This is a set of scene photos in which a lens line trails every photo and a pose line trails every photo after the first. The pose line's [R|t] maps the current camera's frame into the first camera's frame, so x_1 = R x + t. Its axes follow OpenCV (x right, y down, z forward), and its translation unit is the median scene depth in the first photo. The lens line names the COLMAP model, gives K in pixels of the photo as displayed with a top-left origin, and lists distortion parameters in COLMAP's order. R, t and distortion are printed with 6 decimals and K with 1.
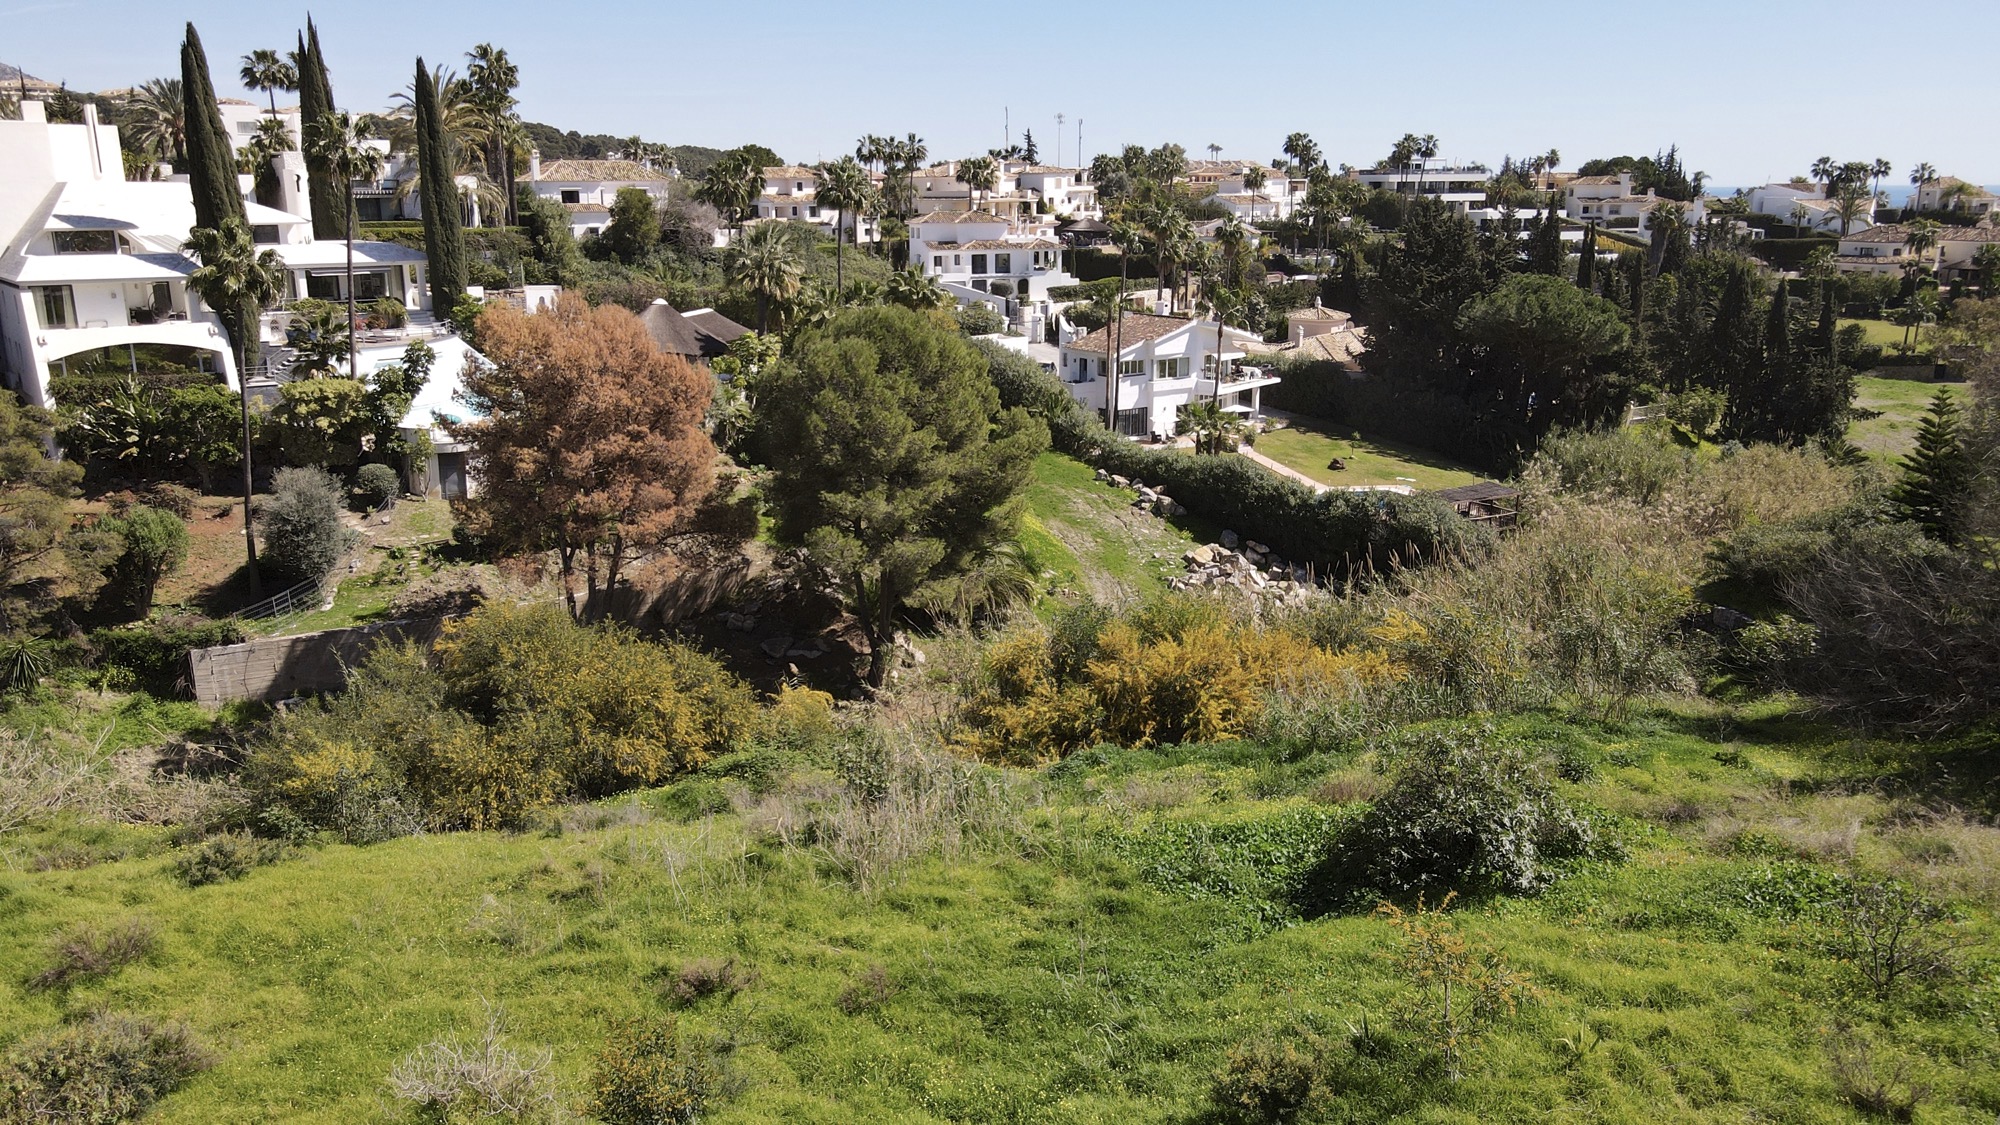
lens RADIAL K [[1472.9, 0, 979.9], [0, 1472.9, 547.5], [0, 0, 1]] dist [-0.004924, 0.021137]
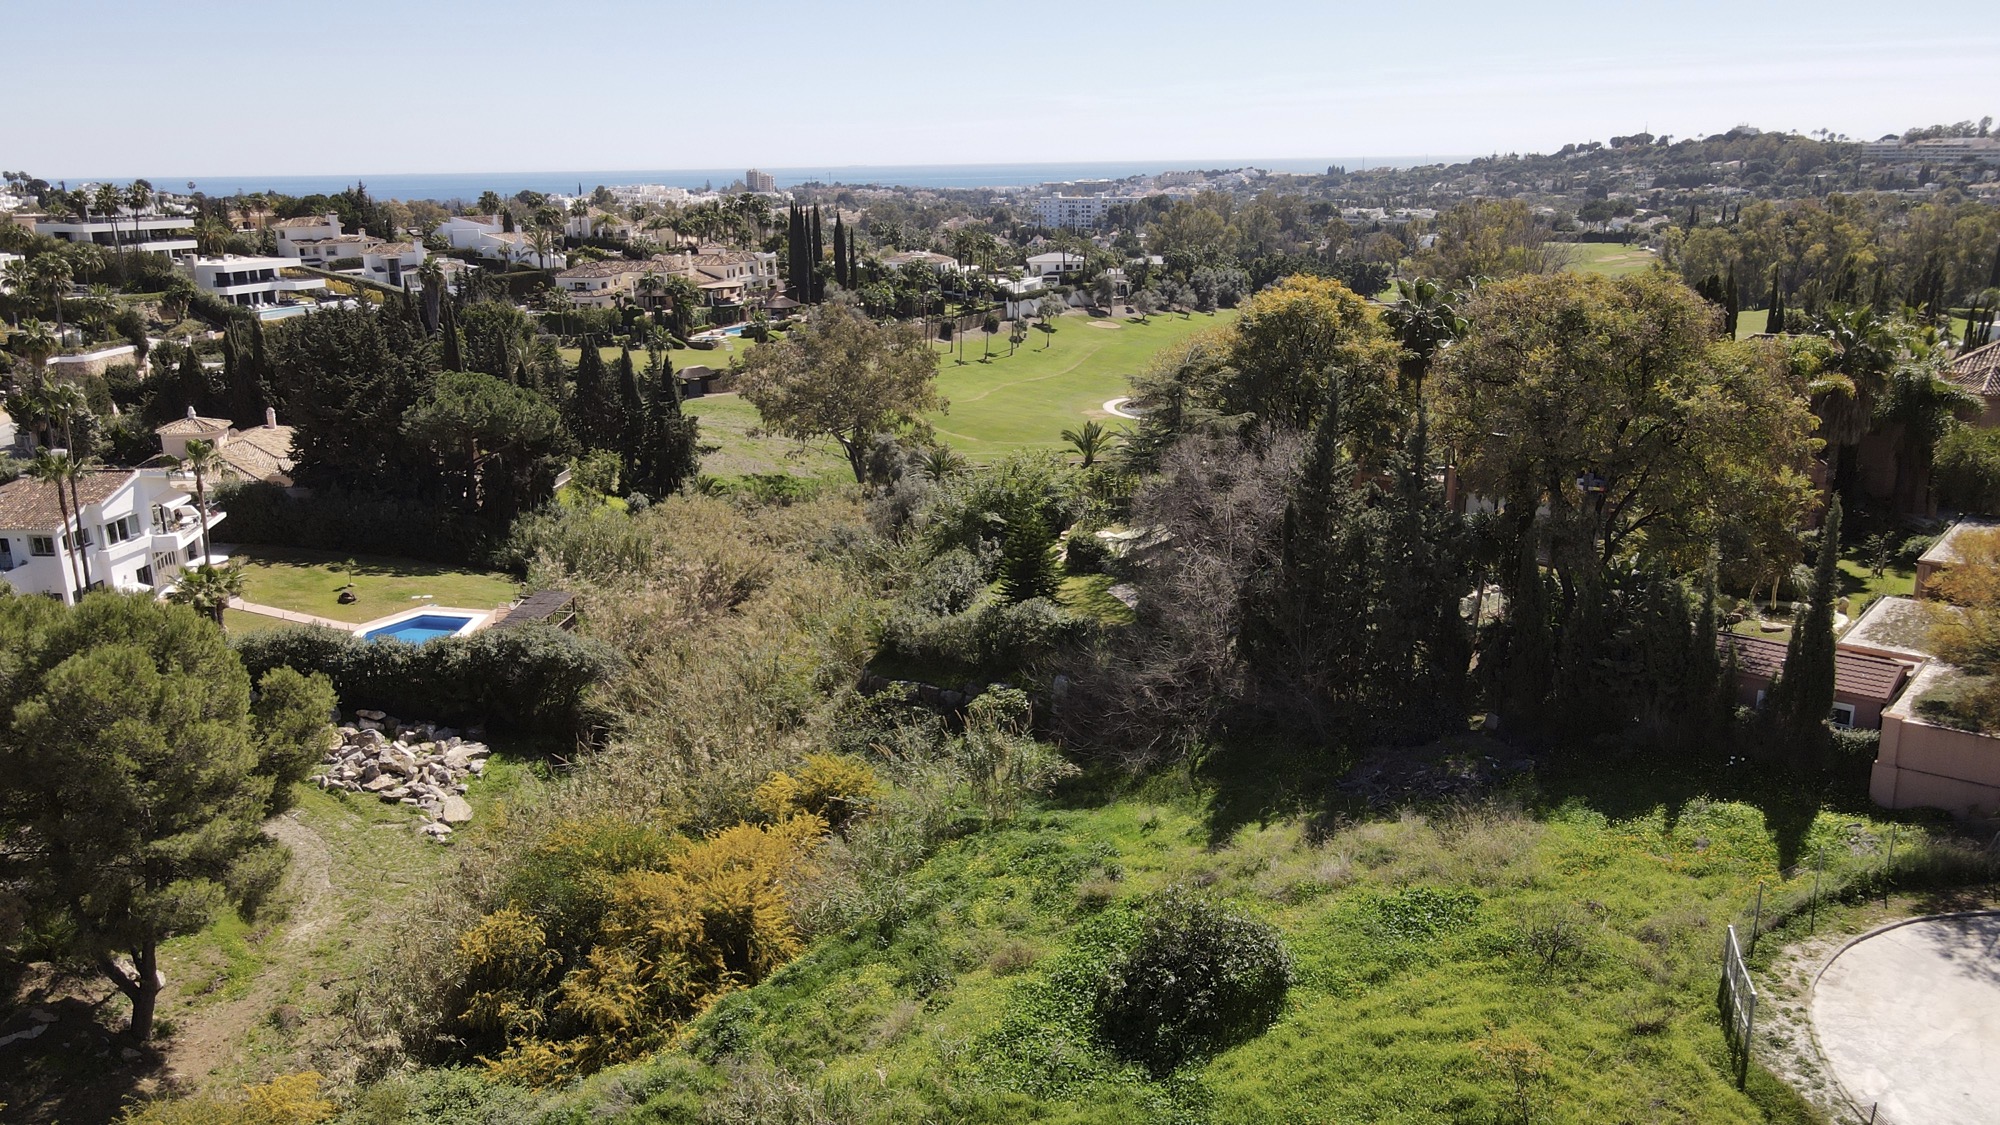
lens RADIAL K [[1472.9, 0, 979.8], [0, 1472.9, 551.5], [0, 0, 1]] dist [-0.004924, 0.021137]
pose [[0.628458, -0.203583, 0.750730, -0.196822], [0.196689, 0.975369, 0.099846, -0.092299], [-0.752565, 0.084911, 0.653021, 0.053976]]
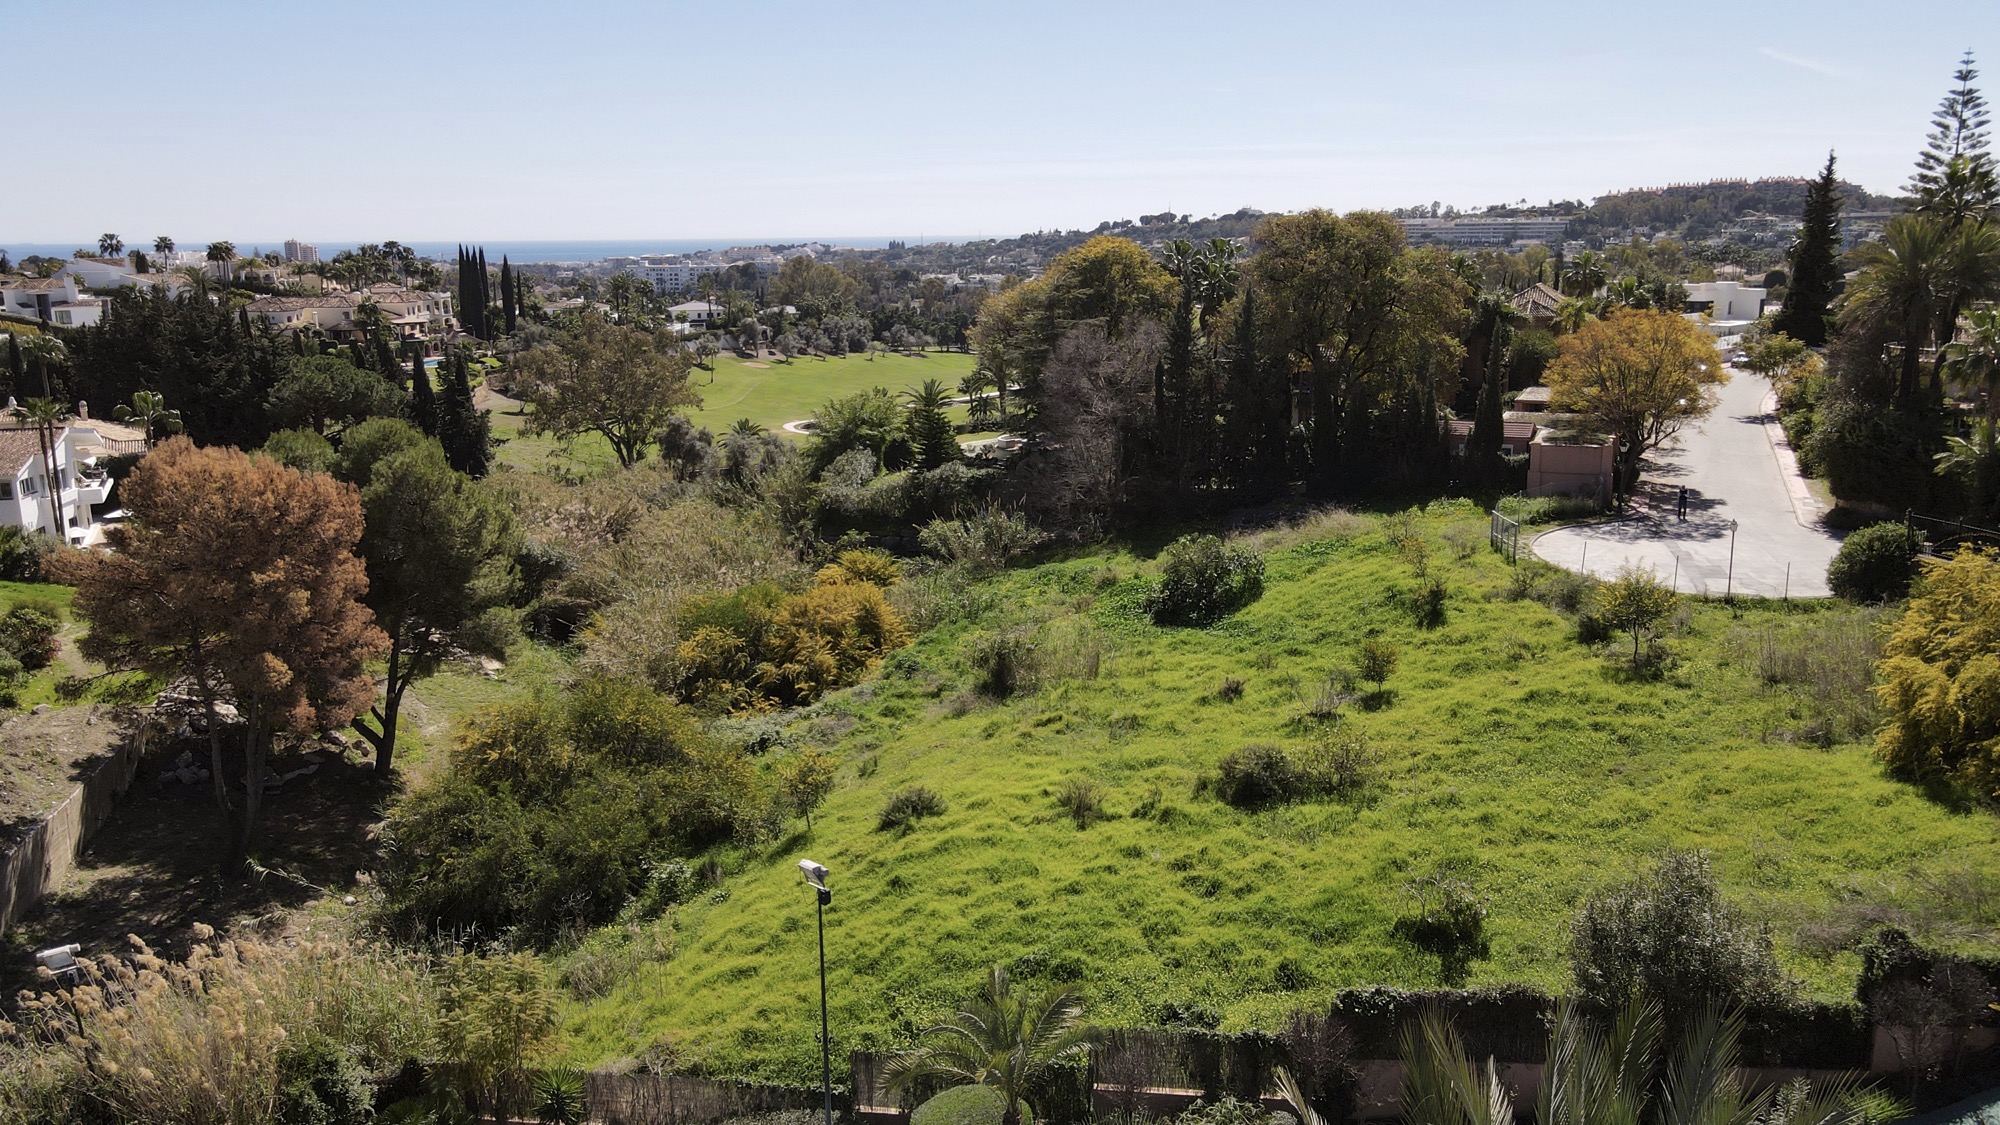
lens RADIAL K [[1472.9, 0, 975.2], [0, 1472.9, 566.4], [0, 0, 1]] dist [-0.004924, 0.021137]
pose [[0.380627, -0.201272, 0.902559, -0.484886], [0.225816, 0.966708, 0.120346, -0.047742], [-0.896733, 0.158006, 0.413405, 0.091092]]
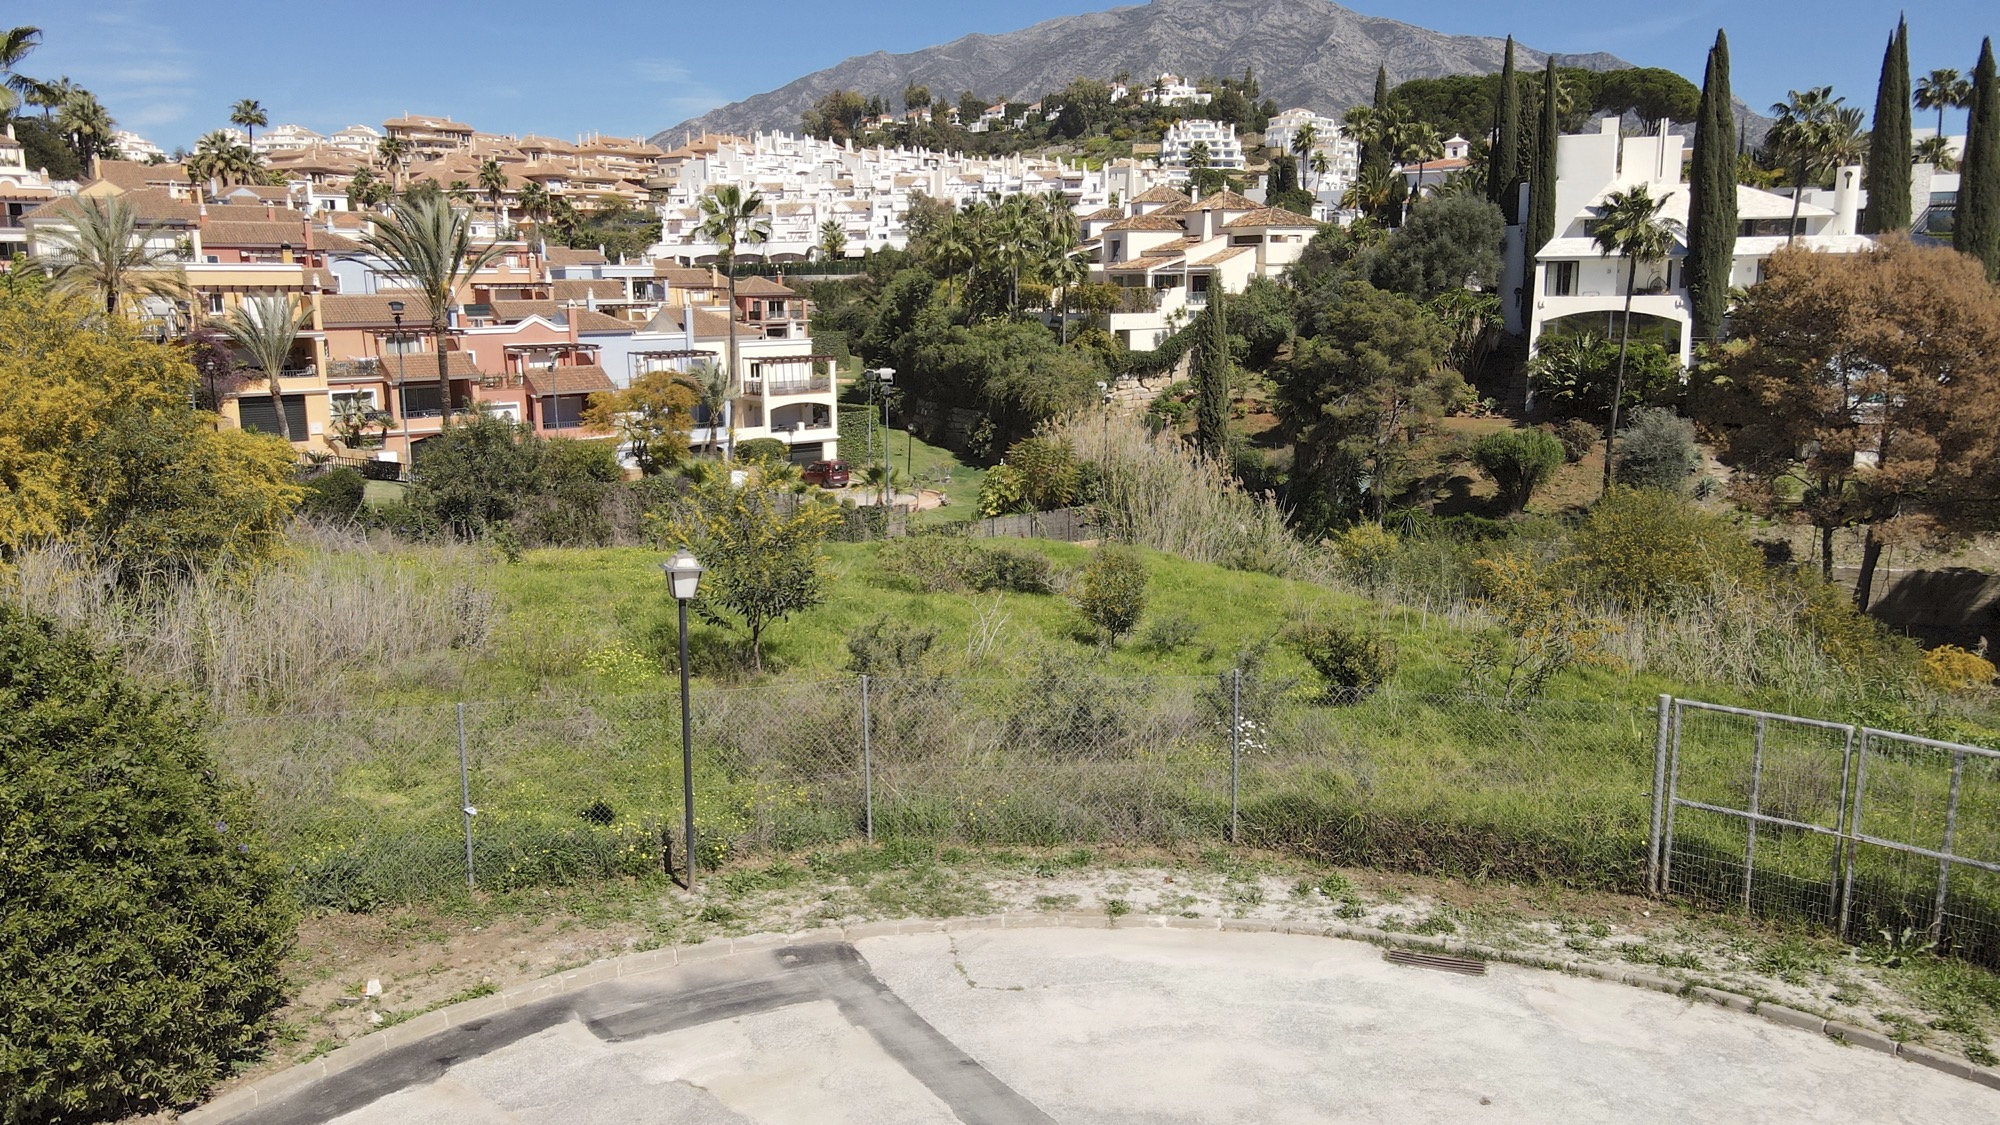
lens RADIAL K [[1472.9, 0, 996.6], [0, 1472.9, 549.5], [0, 0, 1]] dist [-0.004924, 0.021137]
pose [[0.454535, 0.157460, -0.876701, 0.167049], [-0.200056, 0.977152, 0.071780, 0.038808], [0.867972, 0.142763, 0.475650, 0.030170]]
